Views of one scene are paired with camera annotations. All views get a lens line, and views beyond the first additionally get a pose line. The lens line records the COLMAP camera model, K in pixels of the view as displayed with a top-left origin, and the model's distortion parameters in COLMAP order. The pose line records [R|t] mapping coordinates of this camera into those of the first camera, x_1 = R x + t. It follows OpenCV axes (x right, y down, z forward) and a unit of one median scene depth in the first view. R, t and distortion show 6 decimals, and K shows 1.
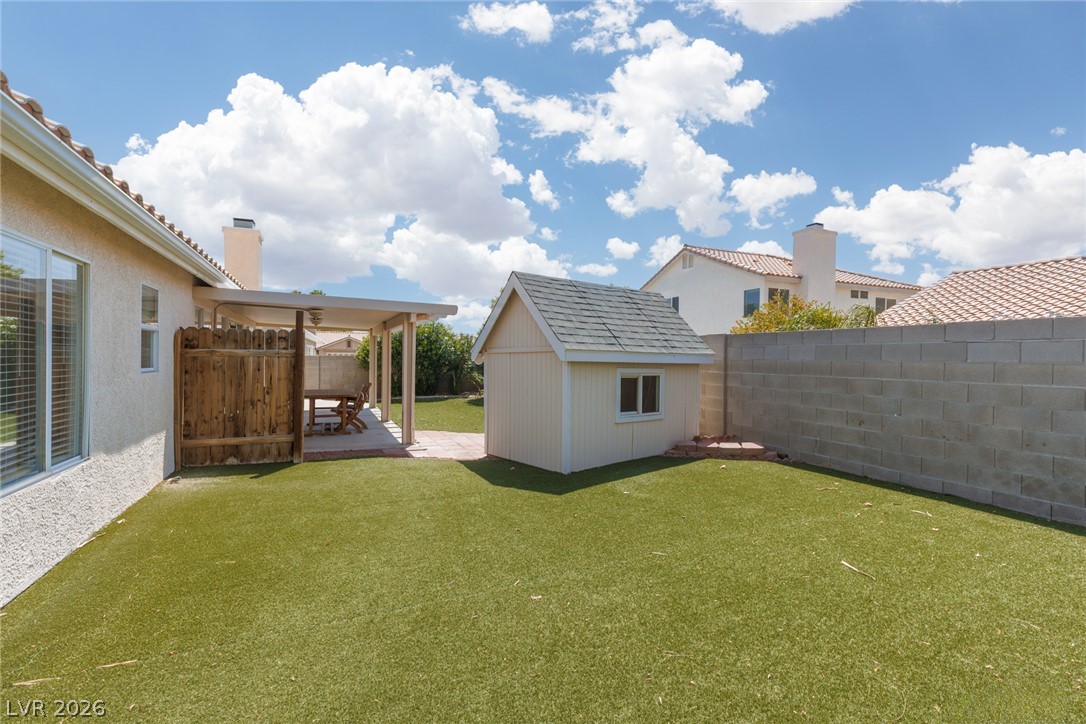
lens RADIAL K [[479.5, 0, 537.3], [0, 479.5, 357.6], [0, 0, 1]] dist [0.004142, -0.001106]
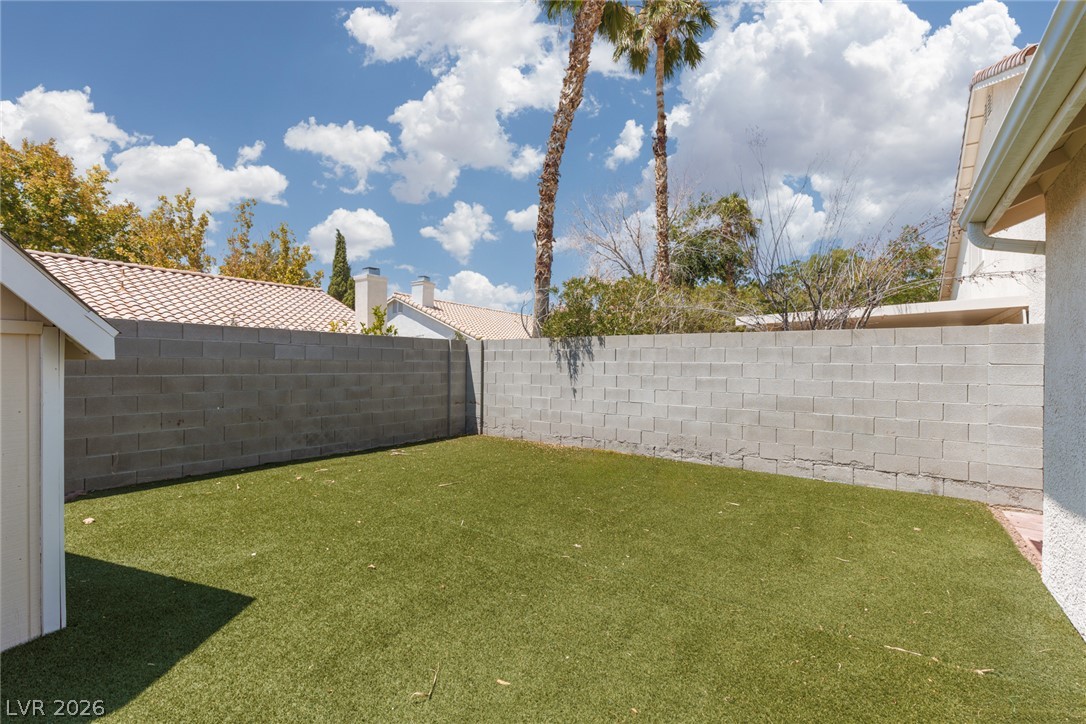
lens RADIAL K [[479.5, 0, 543.4], [0, 479.5, 360.3], [0, 0, 1]] dist [0.004142, -0.001106]
pose [[-0.475736, -0.008111, 0.879551, -0.592569], [-0.012637, 0.999917, 0.002386, 0.001085], [-0.879497, -0.009979, -0.475799, 0.948231]]
